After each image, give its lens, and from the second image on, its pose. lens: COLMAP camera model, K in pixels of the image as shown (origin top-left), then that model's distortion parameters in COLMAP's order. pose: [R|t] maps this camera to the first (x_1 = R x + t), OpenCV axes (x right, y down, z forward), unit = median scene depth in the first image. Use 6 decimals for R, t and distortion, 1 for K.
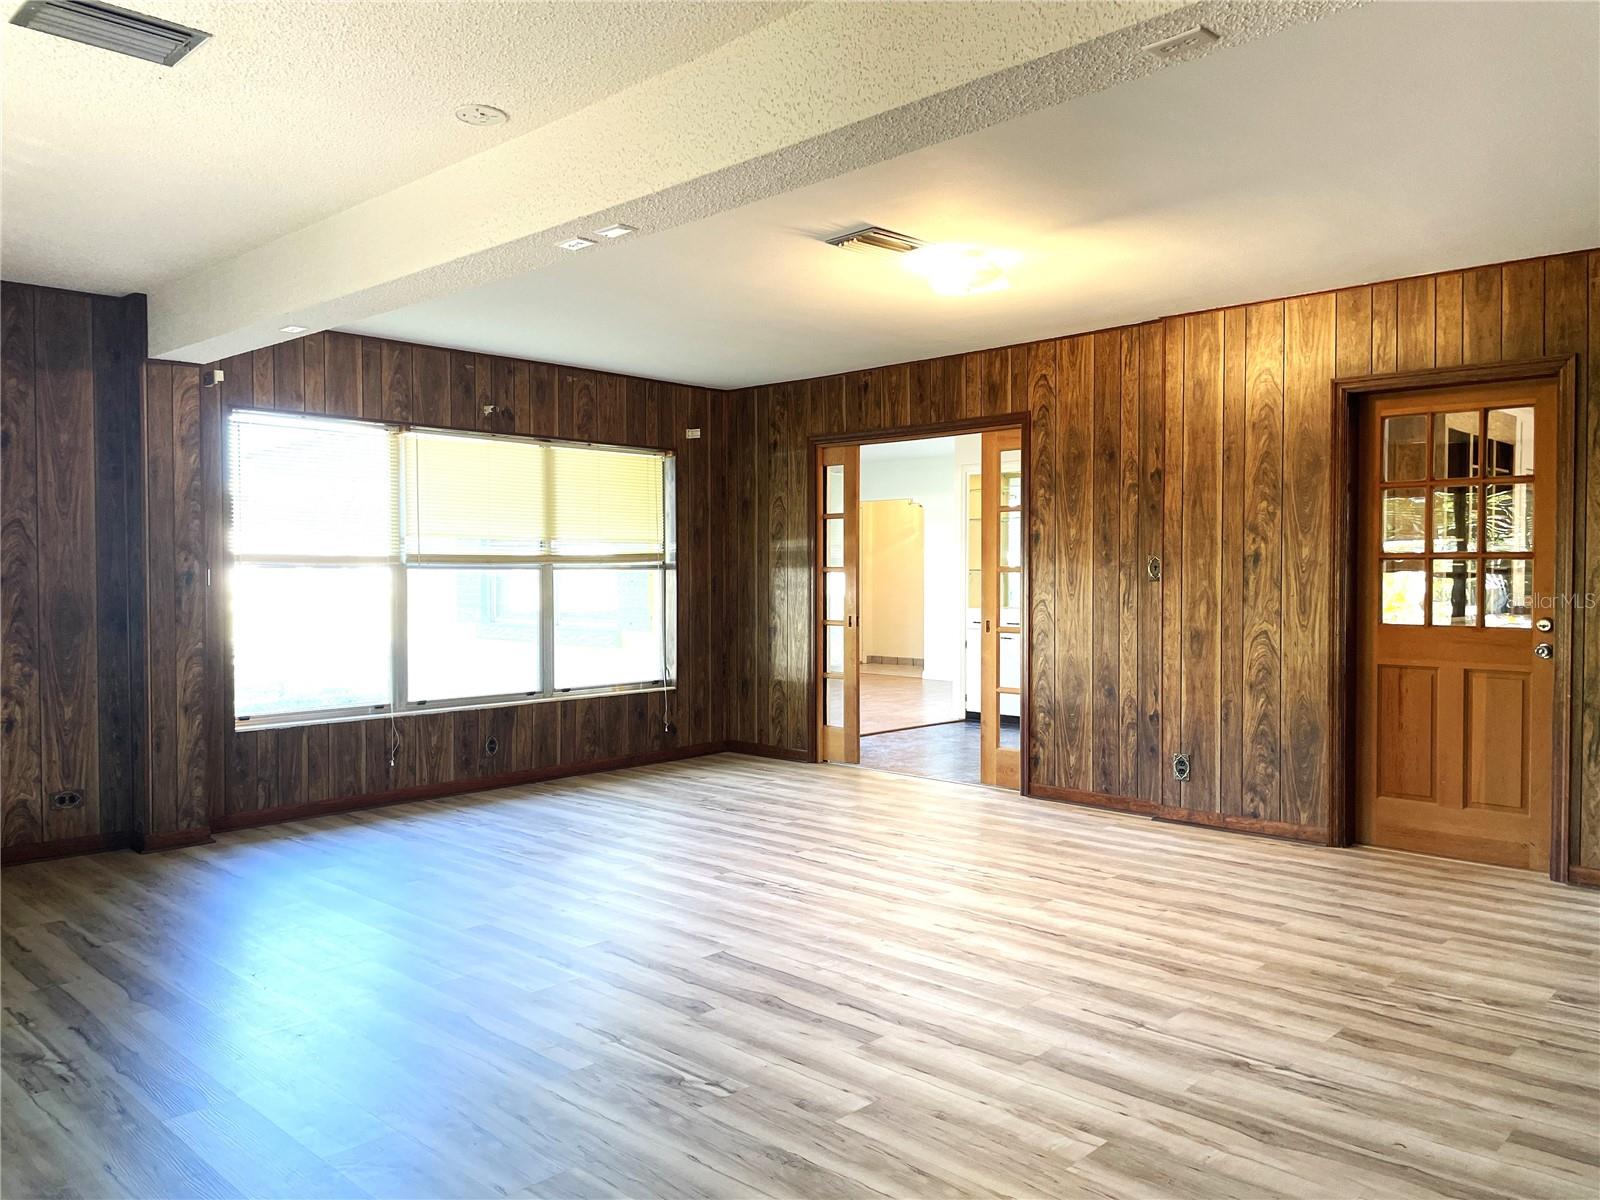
lens RADIAL K [[1204.8, 0, 803.4], [0, 1204.8, 596.3], [0, 0, 1]] dist [0.091559, -0.116961]
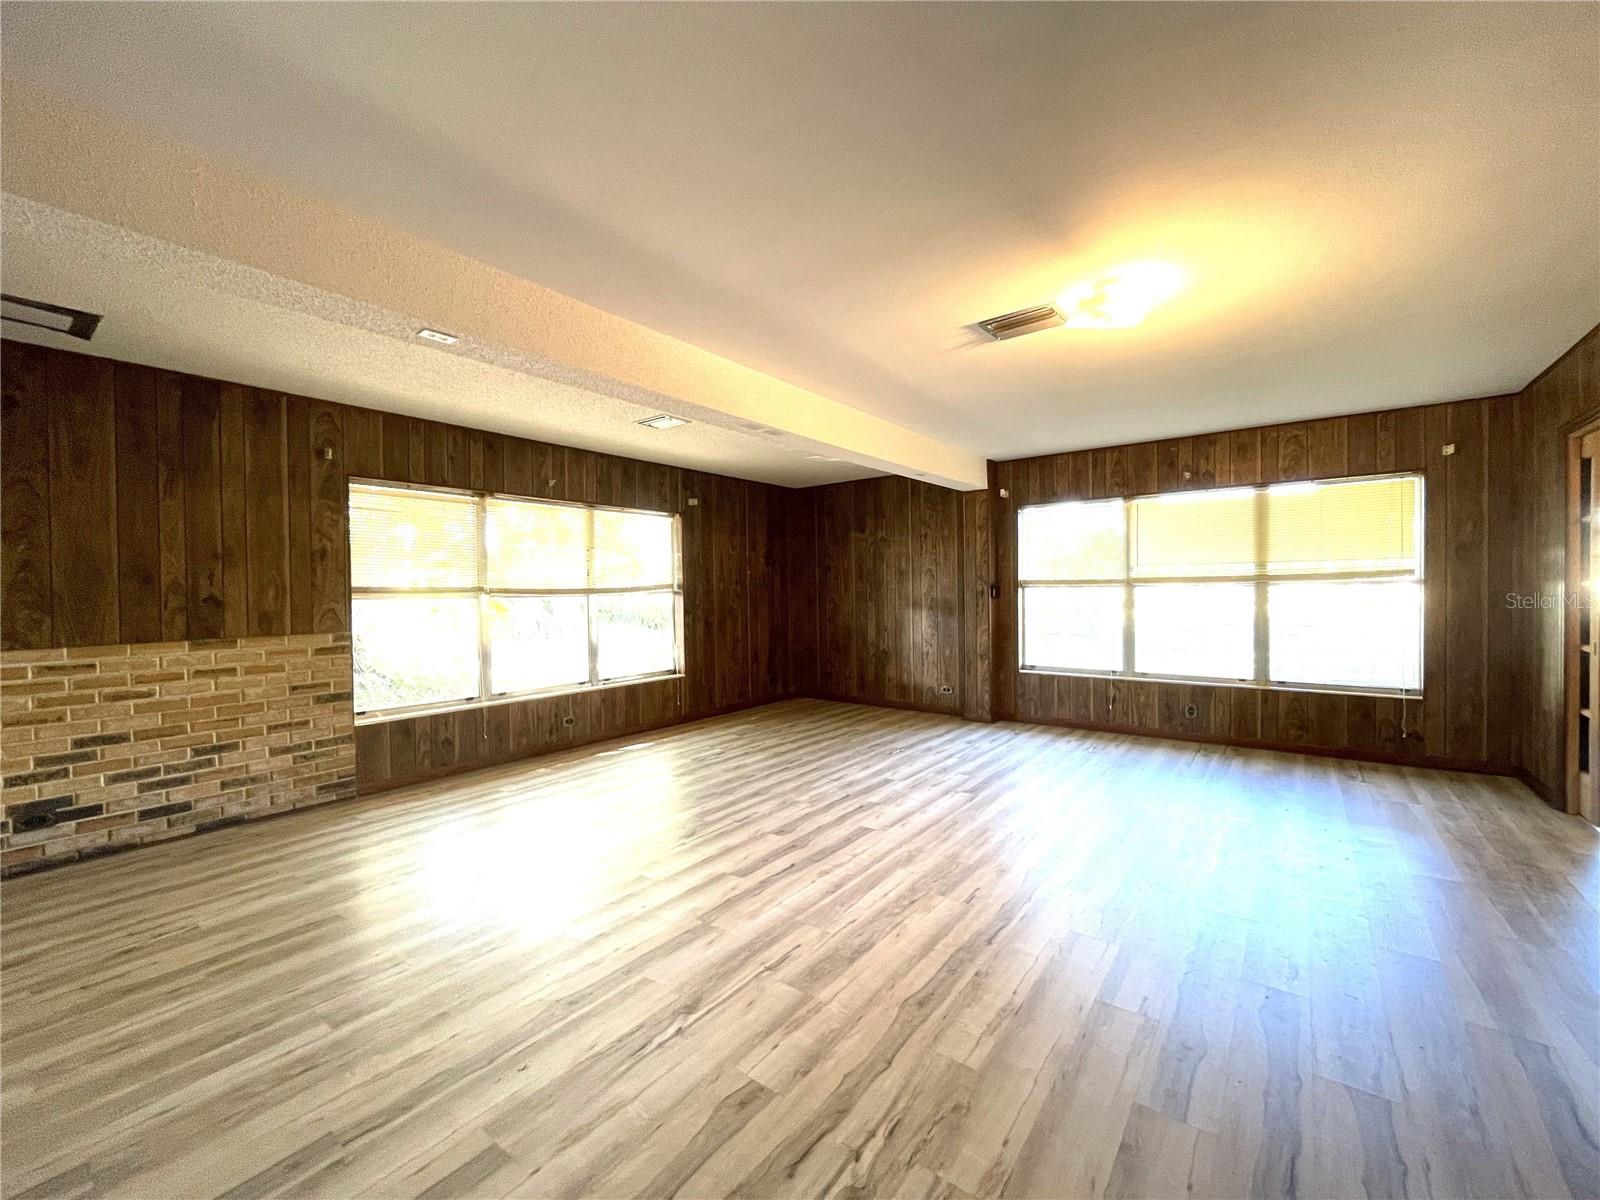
lens RADIAL K [[647.9, 0, 800.0], [0, 647.9, 600.0], [0, 0, 1]] dist [-0.002743, -0.000374]
pose [[0.108382, 0.017247, -0.993960, 0.583972], [-0.009044, 0.999825, 0.016362, -0.019920], [0.994068, 0.007216, 0.108519, 0.606433]]
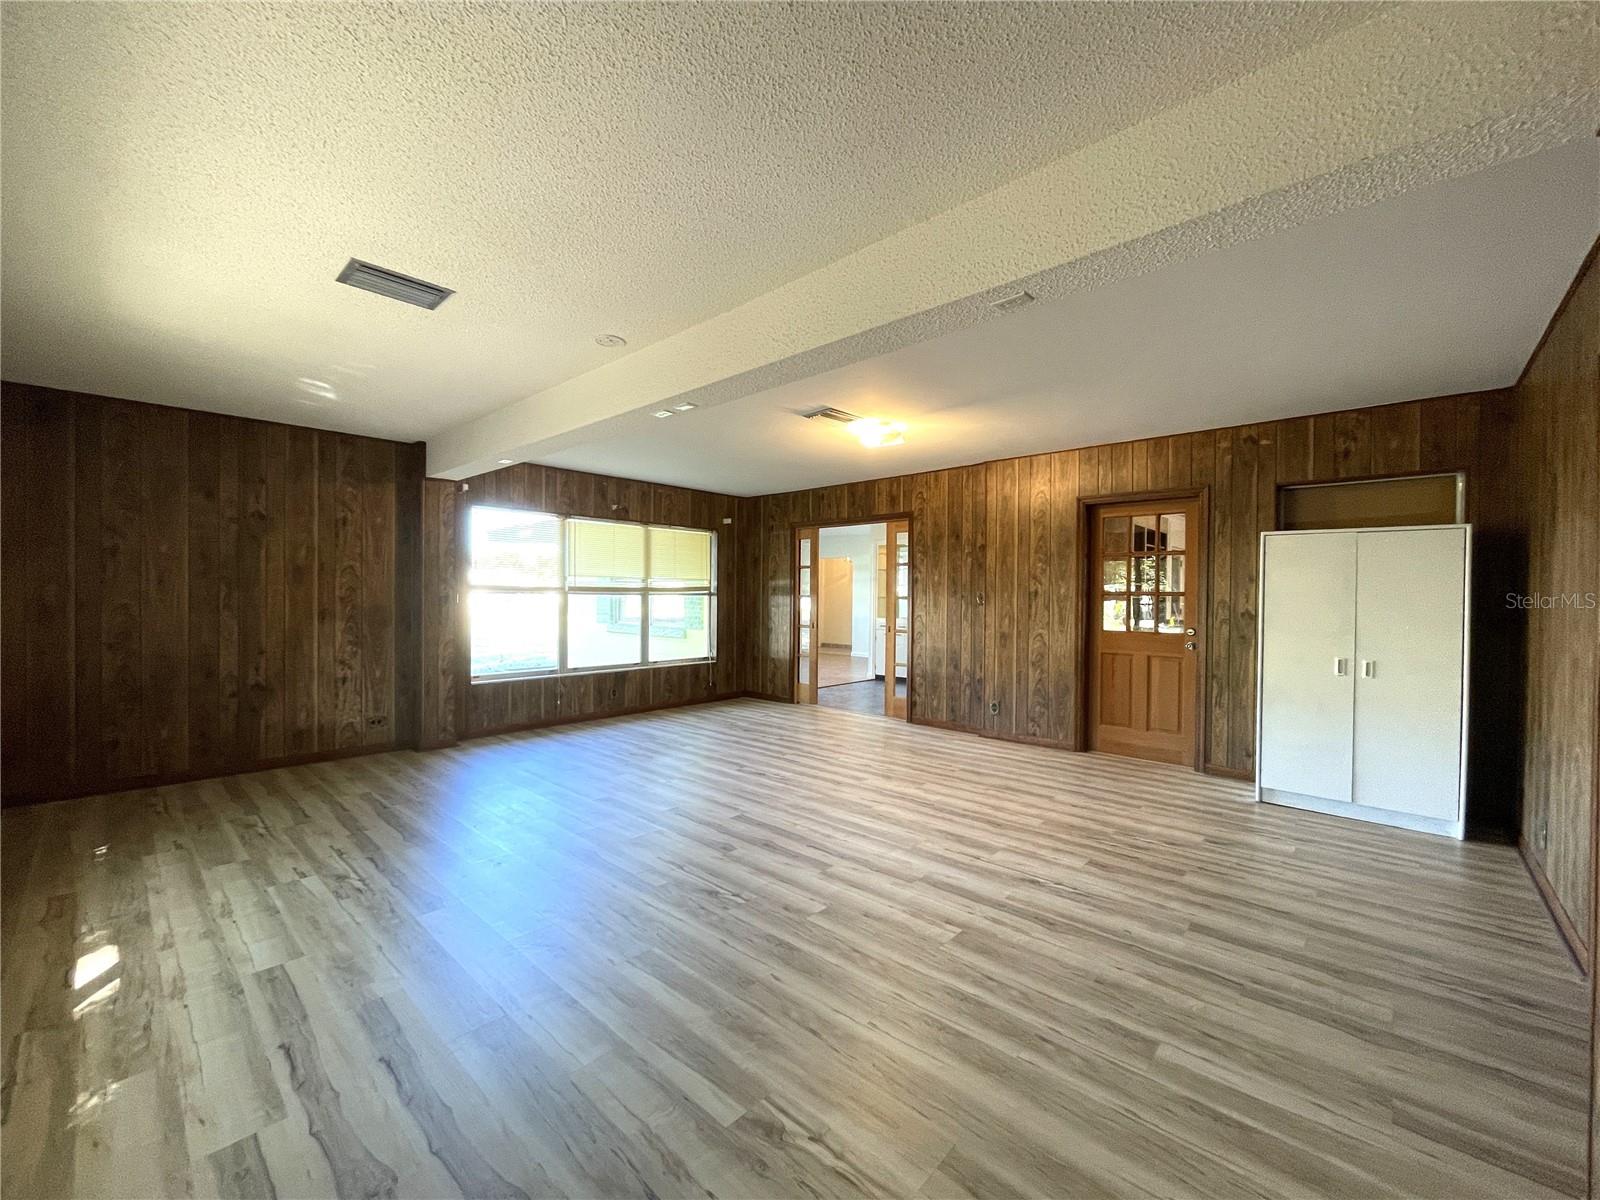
lens RADIAL K [[647.9, 0, 800.0], [0, 647.9, 600.0], [0, 0, 1]] dist [-0.002743, -0.000374]
pose [[0.999704, 0.009701, 0.022295, -0.004030], [-0.009388, 0.999857, -0.014099, -0.005098], [-0.022429, 0.013886, 0.999652, 0.038677]]
